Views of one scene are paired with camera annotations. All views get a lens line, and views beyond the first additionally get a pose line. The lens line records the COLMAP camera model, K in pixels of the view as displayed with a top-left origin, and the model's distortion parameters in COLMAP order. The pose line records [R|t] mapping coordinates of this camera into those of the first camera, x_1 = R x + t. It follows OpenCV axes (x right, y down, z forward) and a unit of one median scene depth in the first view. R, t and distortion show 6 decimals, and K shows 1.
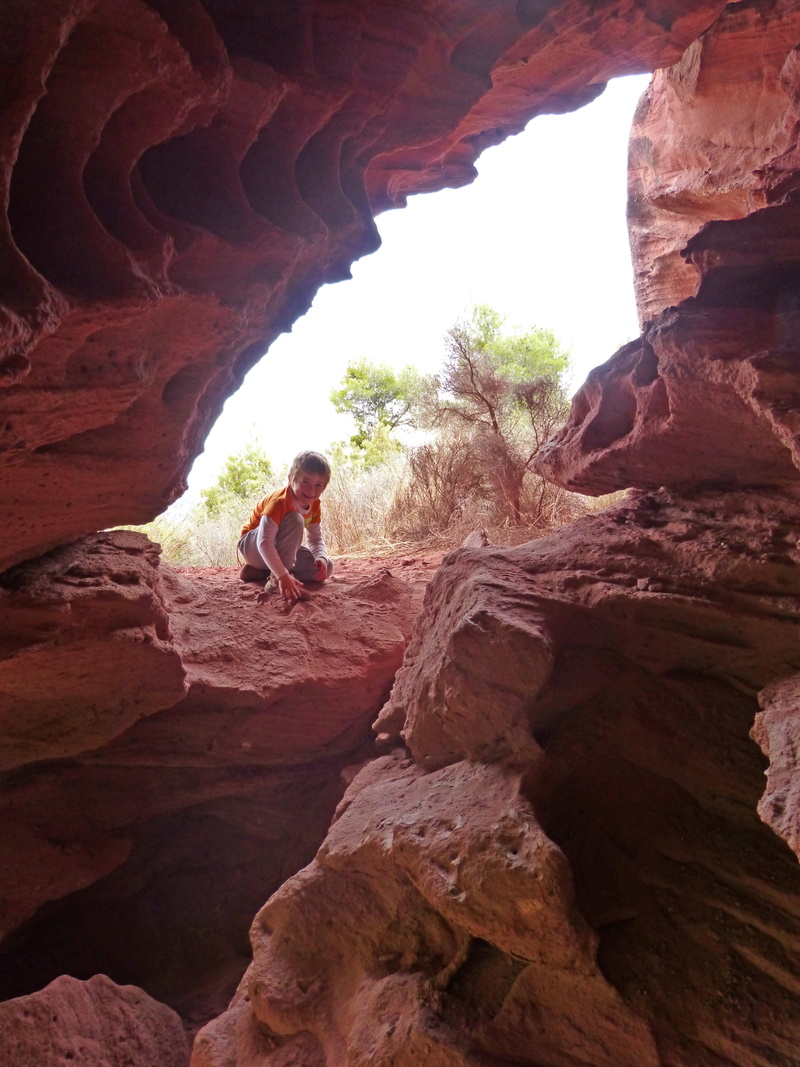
lens RADIAL K [[798.4, 0, 390.7], [0, 798.4, 531.7], [0, 0, 1]] dist [-0.028453, 0.033097]
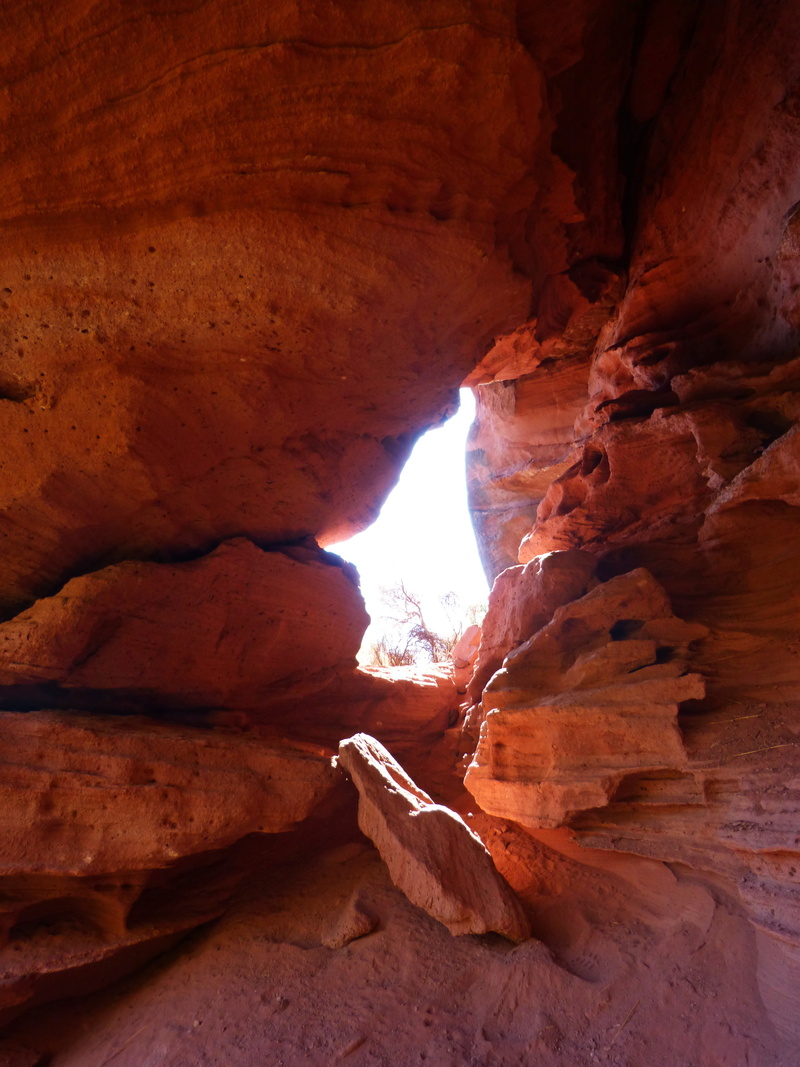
lens RADIAL K [[798.4, 0, 390.7], [0, 798.4, 531.7], [0, 0, 1]] dist [-0.028453, 0.033097]
pose [[0.968524, -0.021824, 0.247962, -0.606784], [0.124414, 0.905240, -0.406278, 0.641234], [-0.215598, 0.424340, 0.879462, -0.533872]]
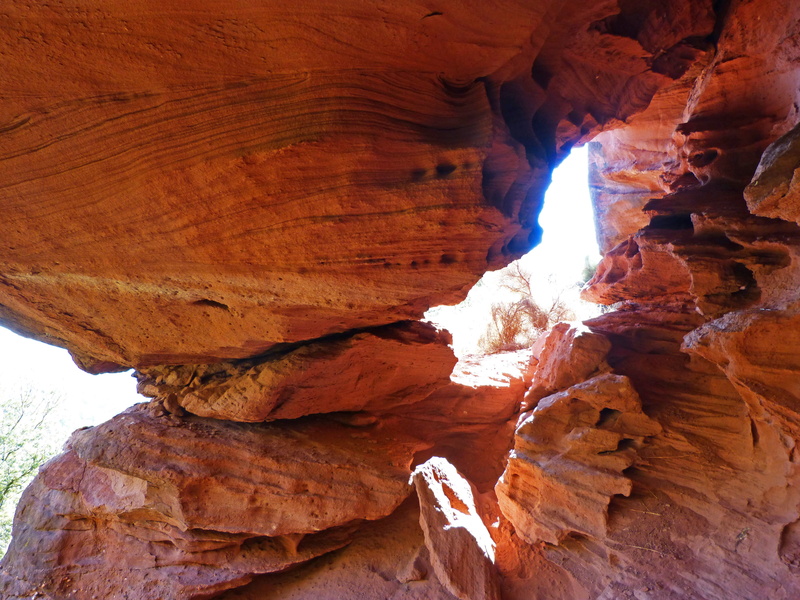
lens RADIAL K [[598.6, 0, 400.0], [0, 598.6, 300.0], [0, 0, 1]] dist [-0.028453, 0.033097]
pose [[0.999981, -0.003120, 0.005292, -0.443626], [0.003960, 0.985951, -0.166986, 0.274594], [-0.004696, 0.167004, 0.985945, -0.904039]]
